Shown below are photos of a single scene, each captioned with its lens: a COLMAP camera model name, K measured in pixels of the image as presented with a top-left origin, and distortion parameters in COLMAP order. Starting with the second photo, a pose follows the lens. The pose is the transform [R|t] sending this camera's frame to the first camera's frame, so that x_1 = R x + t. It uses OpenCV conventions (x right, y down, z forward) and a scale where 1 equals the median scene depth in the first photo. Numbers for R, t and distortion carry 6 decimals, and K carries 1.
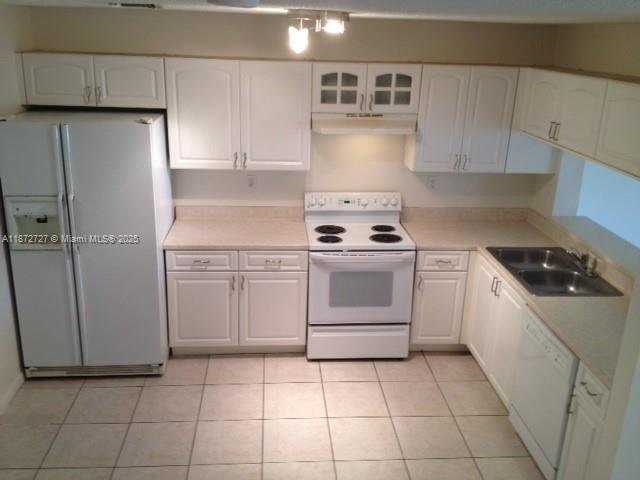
lens RADIAL K [[606.2, 0, 320.0], [0, 606.2, 240.0], [0, 0, 1]] dist [0.162954, -0.333038]
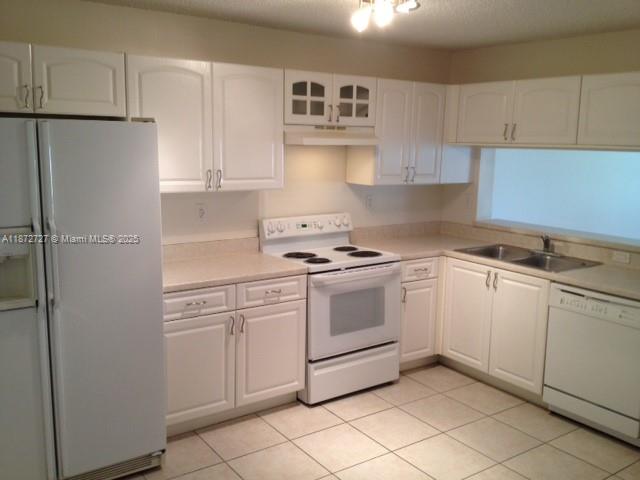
lens RADIAL K [[606.2, 0, 320.0], [0, 606.2, 240.0], [0, 0, 1]] dist [0.162954, -0.333038]
pose [[0.856809, -0.096090, 0.506601, -0.437686], [0.170660, 0.979957, -0.102762, 0.061656], [-0.486572, 0.174504, 0.856035, 0.224875]]
